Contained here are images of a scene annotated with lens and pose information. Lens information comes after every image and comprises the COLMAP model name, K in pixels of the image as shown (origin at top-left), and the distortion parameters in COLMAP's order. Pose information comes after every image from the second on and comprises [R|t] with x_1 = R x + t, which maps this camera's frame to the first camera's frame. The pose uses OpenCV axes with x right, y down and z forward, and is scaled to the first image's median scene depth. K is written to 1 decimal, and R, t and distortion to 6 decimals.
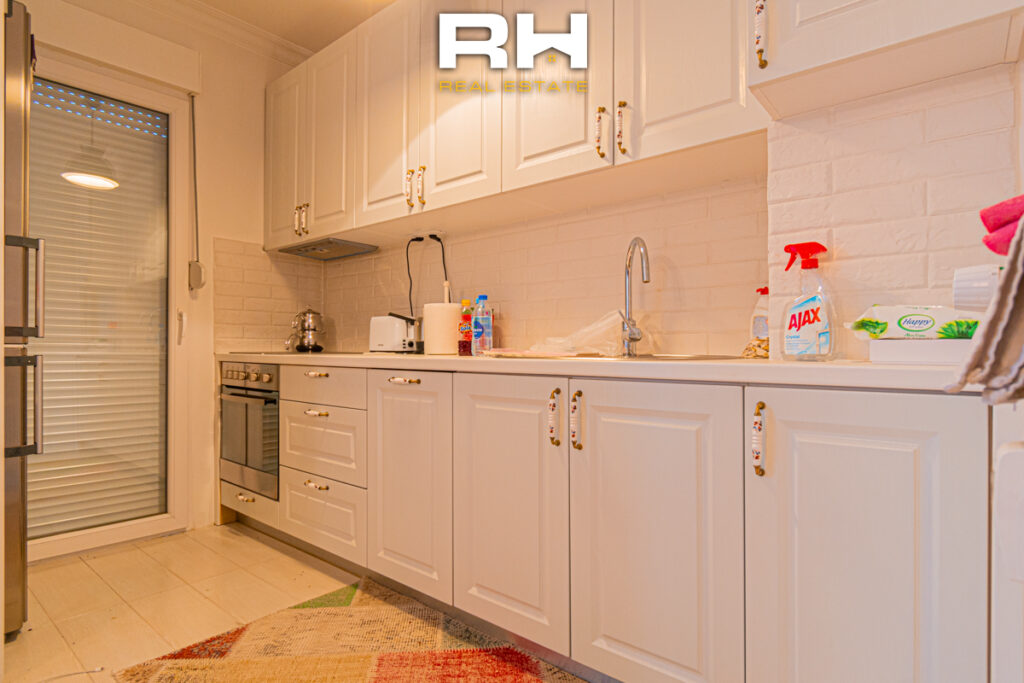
lens RADIAL K [[549.3, 0, 512.5], [0, 549.3, 344.7], [0, 0, 1]] dist [-0.001824, -0.000230]
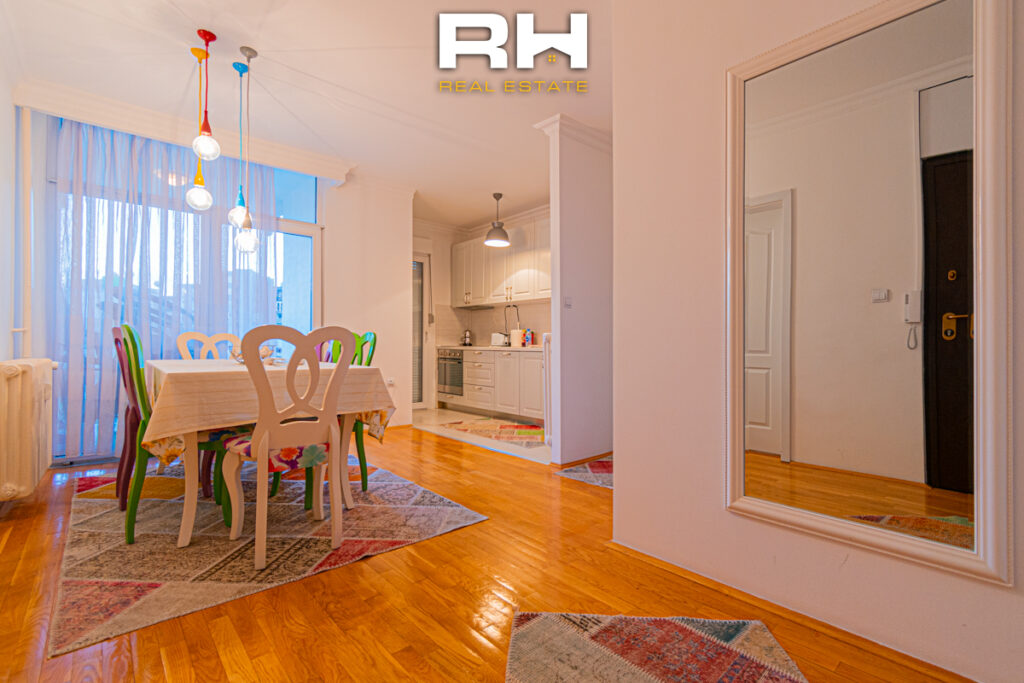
lens RADIAL K [[468.6, 0, 510.0], [0, 468.6, 341.3], [0, 0, 1]] dist [-0.000382, 0.001089]
pose [[0.989499, 0.000952, -0.144534, 0.192794], [-0.000789, 0.999999, 0.001183, -0.013641], [0.144535, -0.001057, 0.989499, -1.451722]]
